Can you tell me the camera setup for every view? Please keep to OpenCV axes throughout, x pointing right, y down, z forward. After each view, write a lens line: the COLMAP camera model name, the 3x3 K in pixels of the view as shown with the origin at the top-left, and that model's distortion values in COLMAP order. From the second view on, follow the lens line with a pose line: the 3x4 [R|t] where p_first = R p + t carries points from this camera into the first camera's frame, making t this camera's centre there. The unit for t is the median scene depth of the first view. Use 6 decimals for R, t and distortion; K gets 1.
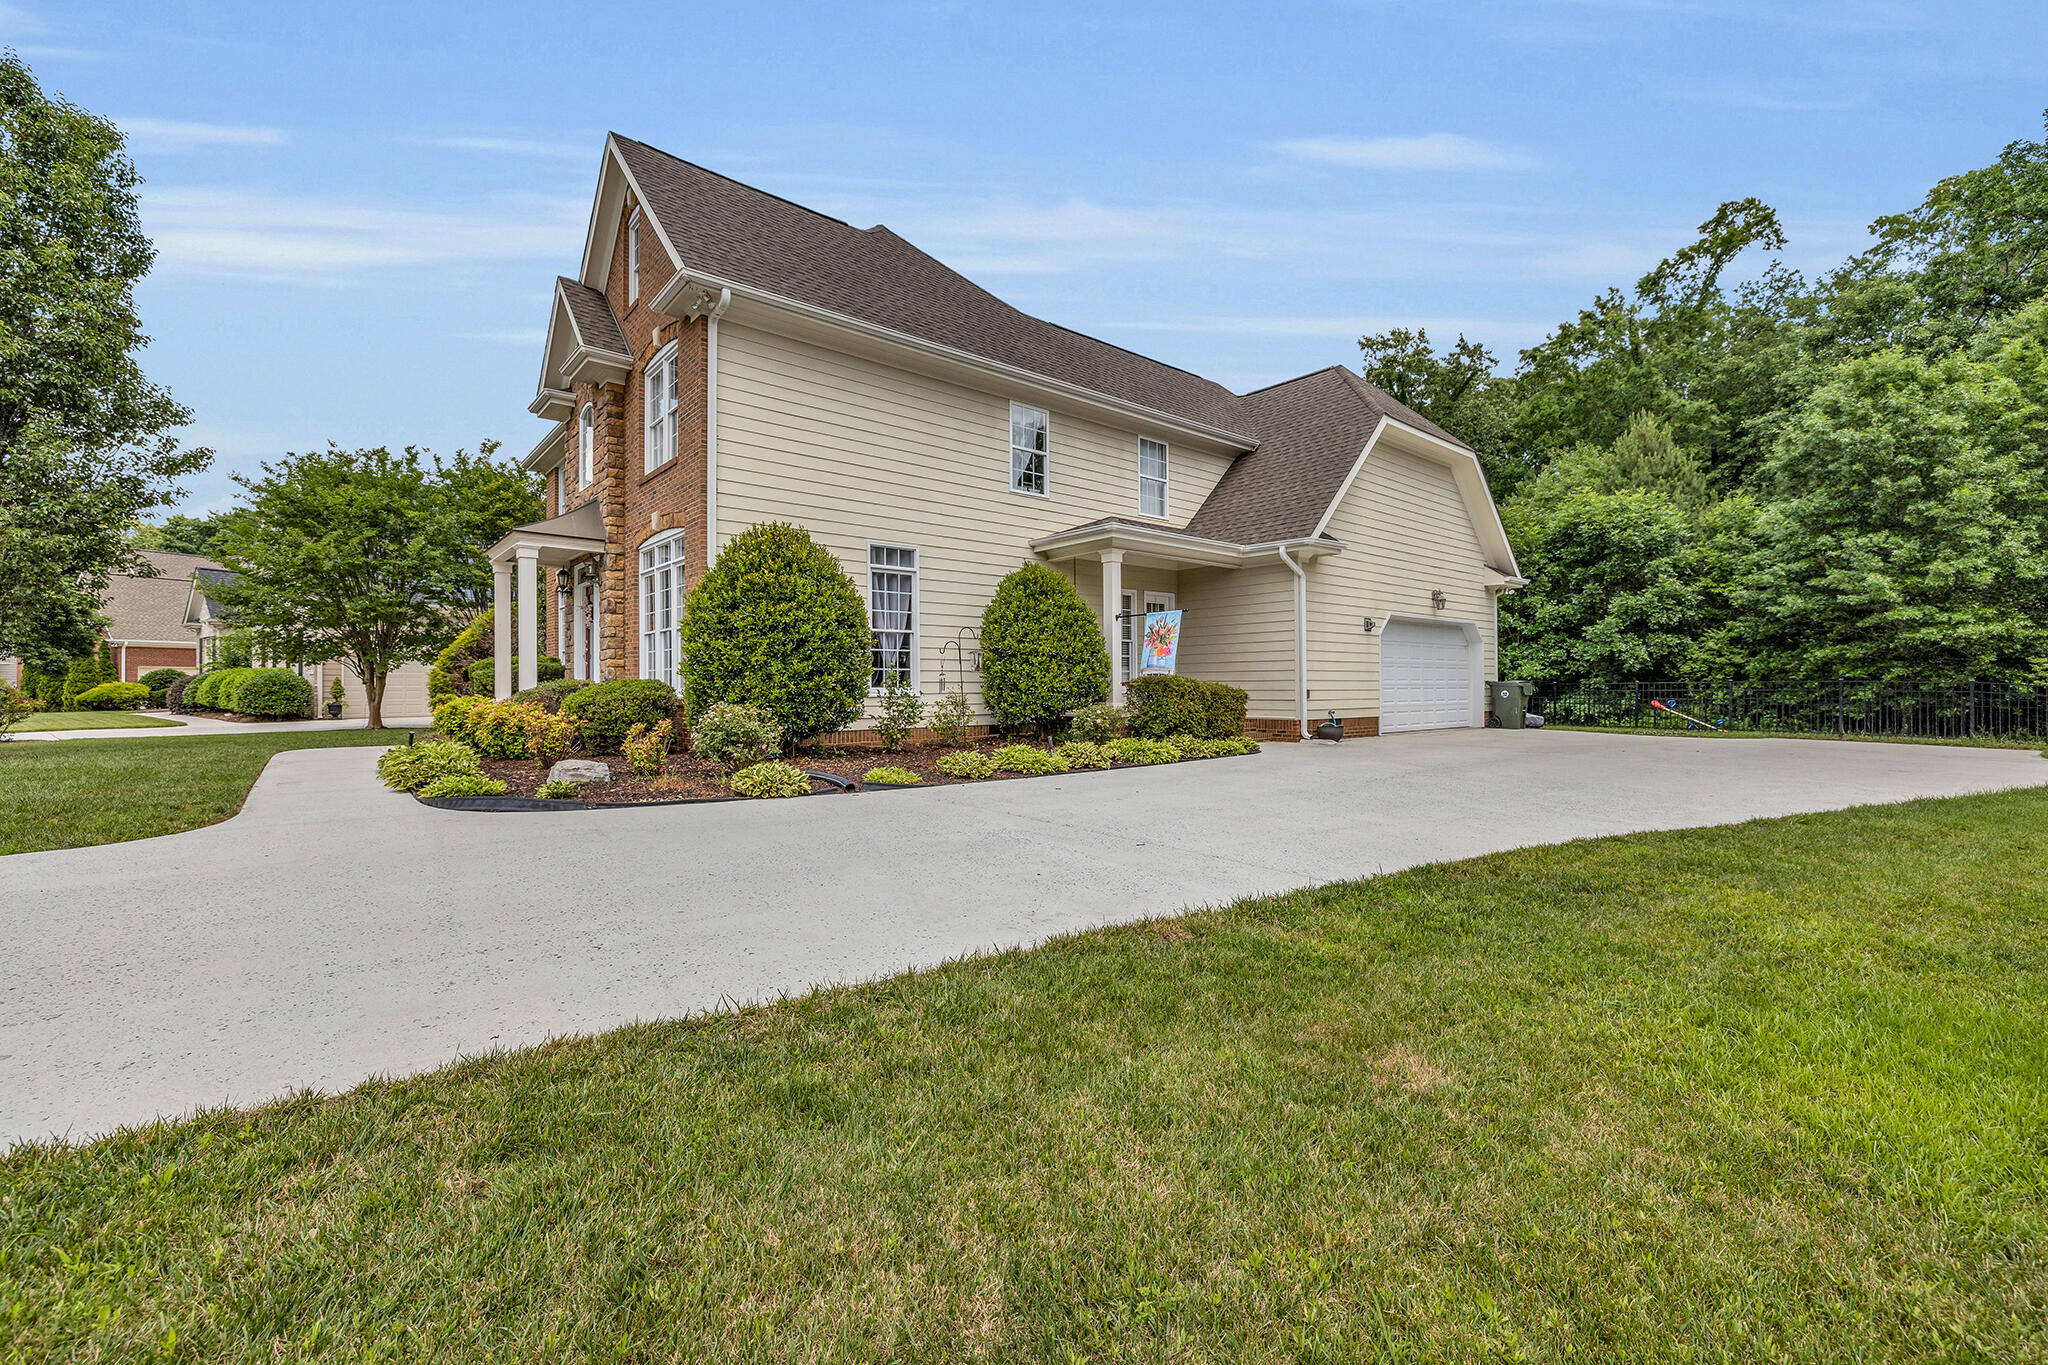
lens RADIAL K [[851.9, 0, 1024.0], [0, 851.9, 682.5], [0, 0, 1]] dist [0.030265, -0.000053]
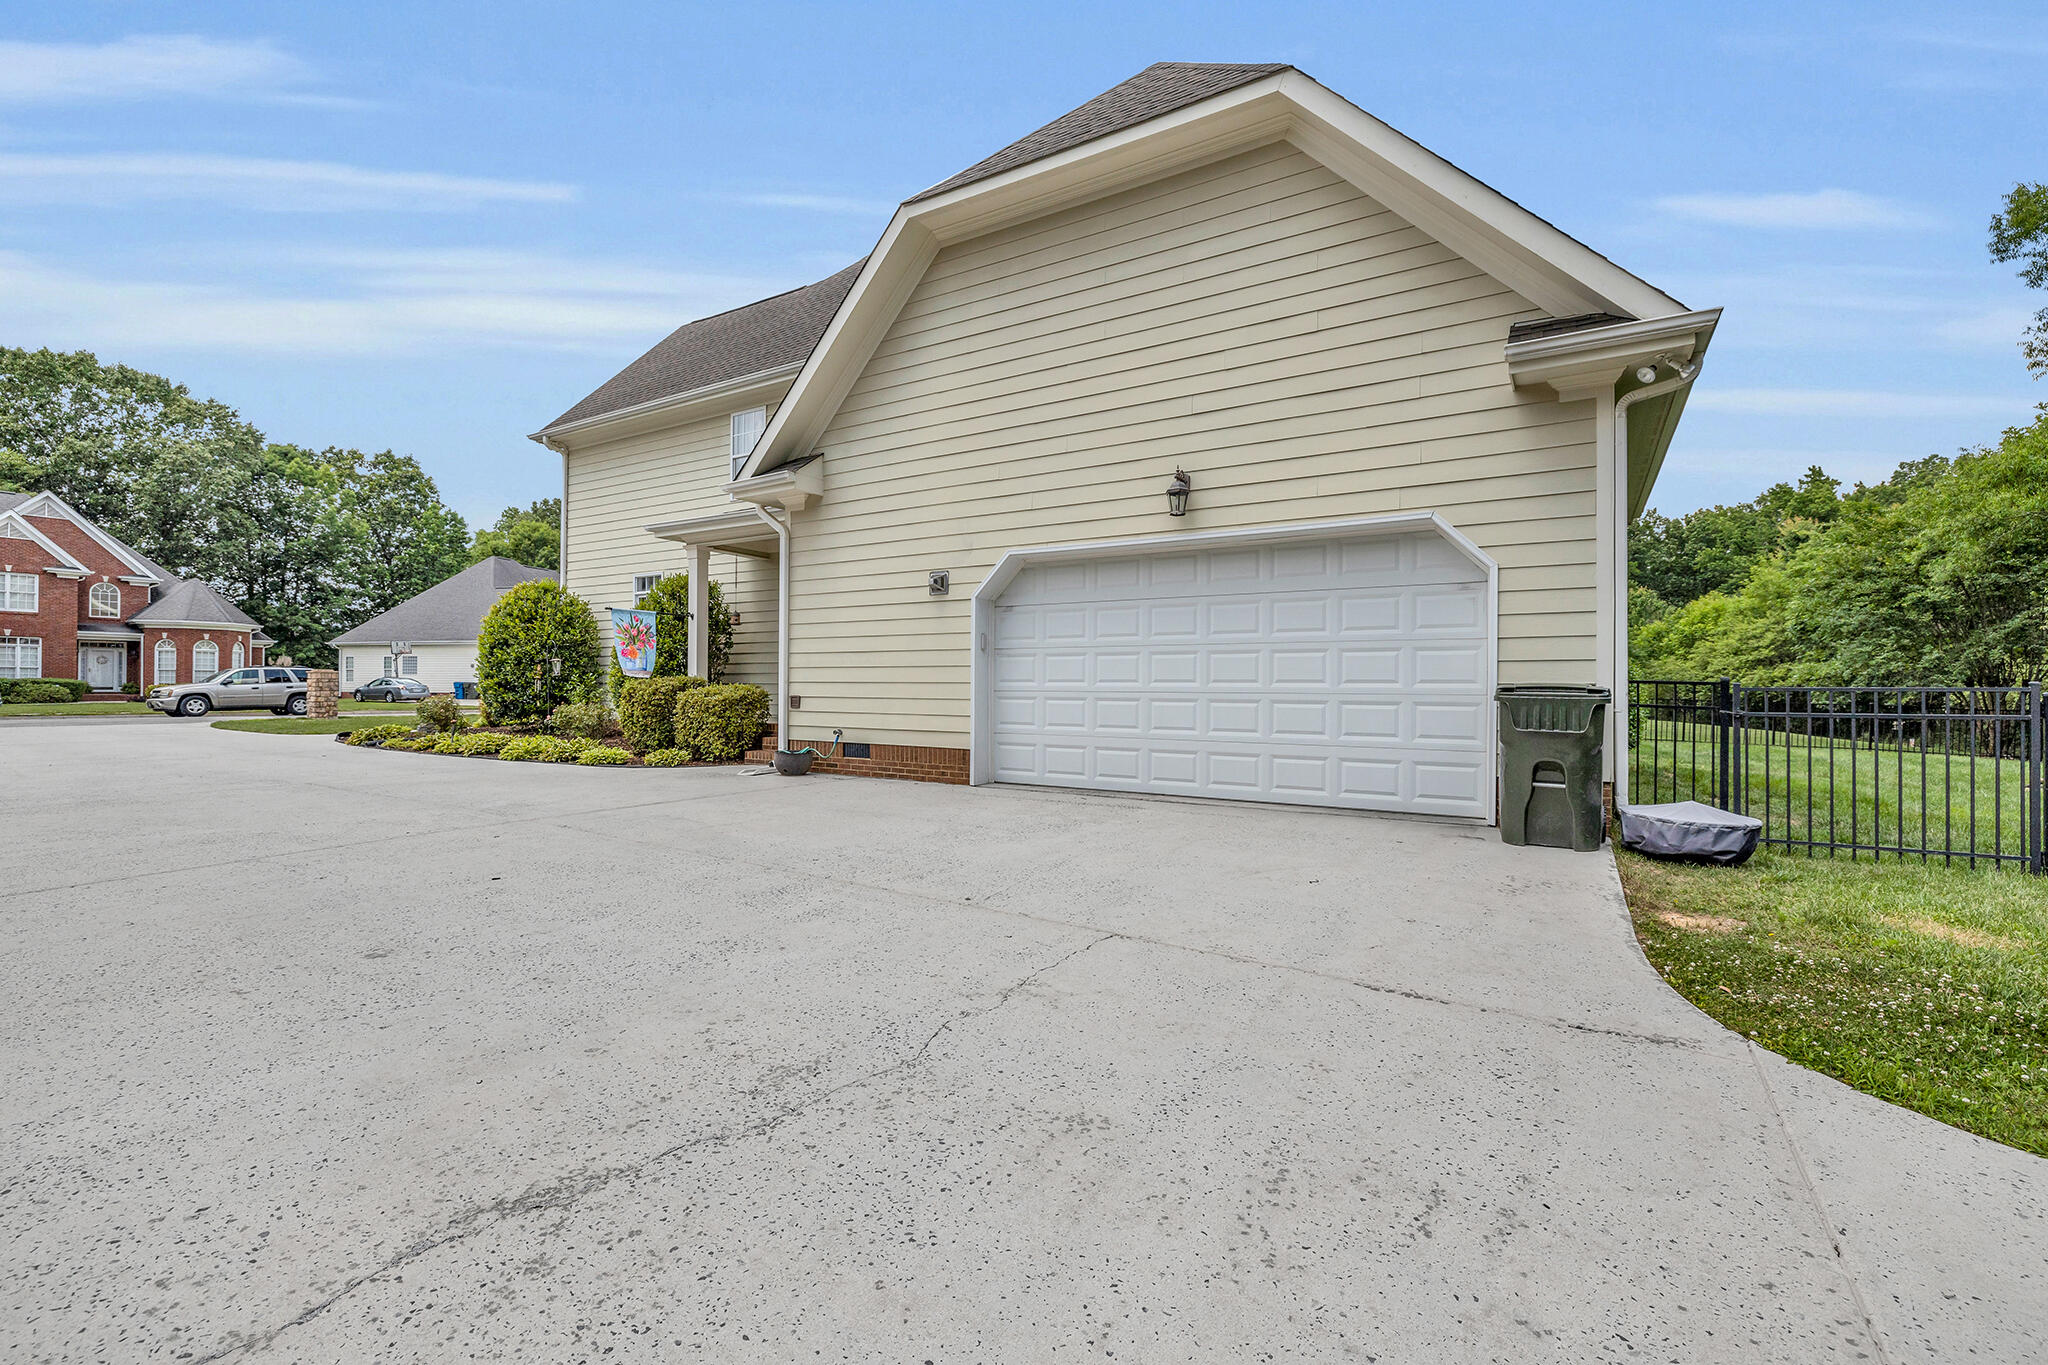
lens RADIAL K [[886.2, 0, 1030.9], [0, 886.2, 680.6], [0, 0, 1]] dist [-0.000749, -0.001067]
pose [[0.307335, 0.005141, -0.951588, 0.965041], [-0.002793, 0.999986, 0.004501, -0.006623], [0.951597, 0.001275, 0.307345, 0.873819]]
